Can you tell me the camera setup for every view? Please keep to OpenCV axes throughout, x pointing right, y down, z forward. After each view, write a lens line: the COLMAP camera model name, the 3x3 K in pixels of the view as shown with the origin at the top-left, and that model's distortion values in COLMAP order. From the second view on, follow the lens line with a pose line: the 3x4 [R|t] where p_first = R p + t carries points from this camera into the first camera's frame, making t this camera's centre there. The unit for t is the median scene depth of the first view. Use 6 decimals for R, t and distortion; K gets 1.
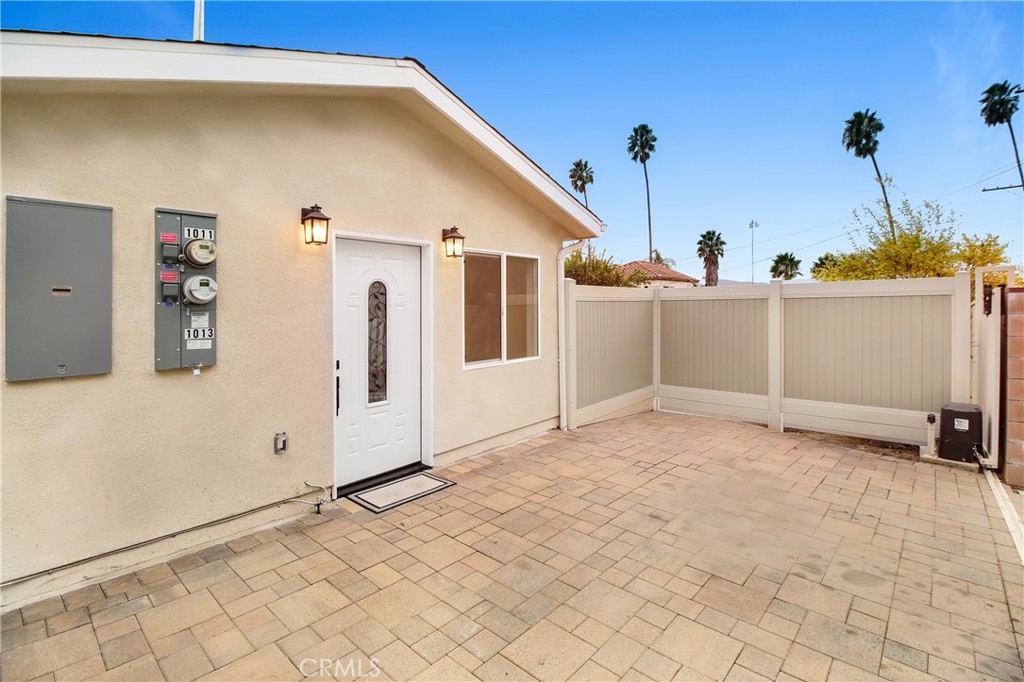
lens RADIAL K [[476.4, 0, 524.0], [0, 476.4, 313.3], [0, 0, 1]] dist [-0.008634, -0.001181]
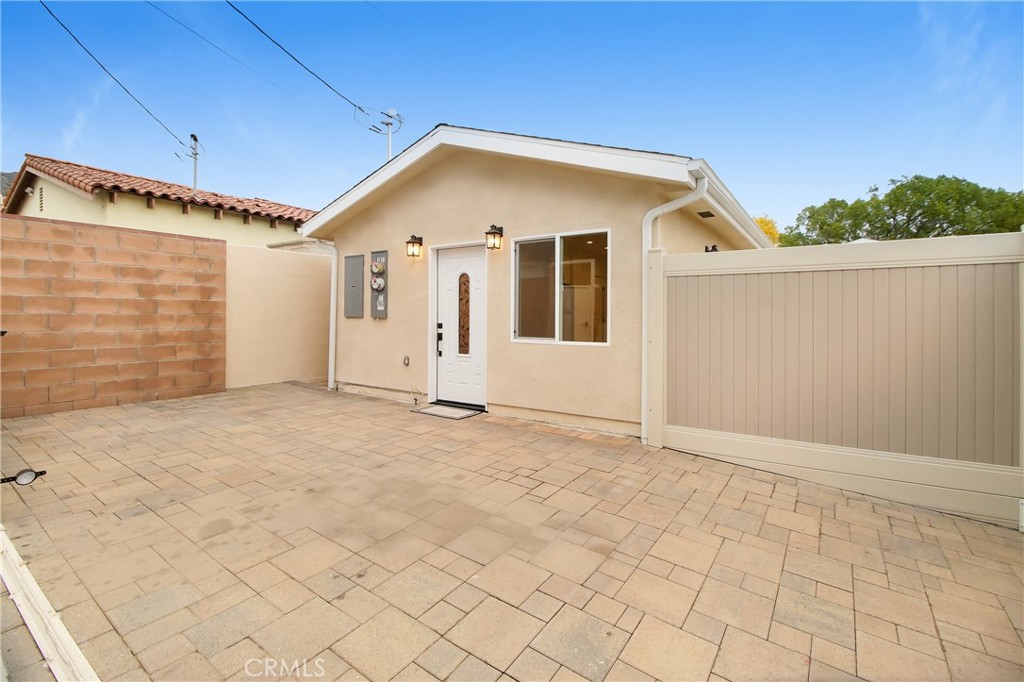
lens RADIAL K [[476.4, 0, 524.0], [0, 476.4, 313.3], [0, 0, 1]] dist [-0.008634, -0.001181]
pose [[0.111581, 0.003437, -0.993749, 1.282779], [-0.024488, 0.999700, 0.000708, 0.056232], [0.993454, 0.024256, 0.111632, 1.089959]]
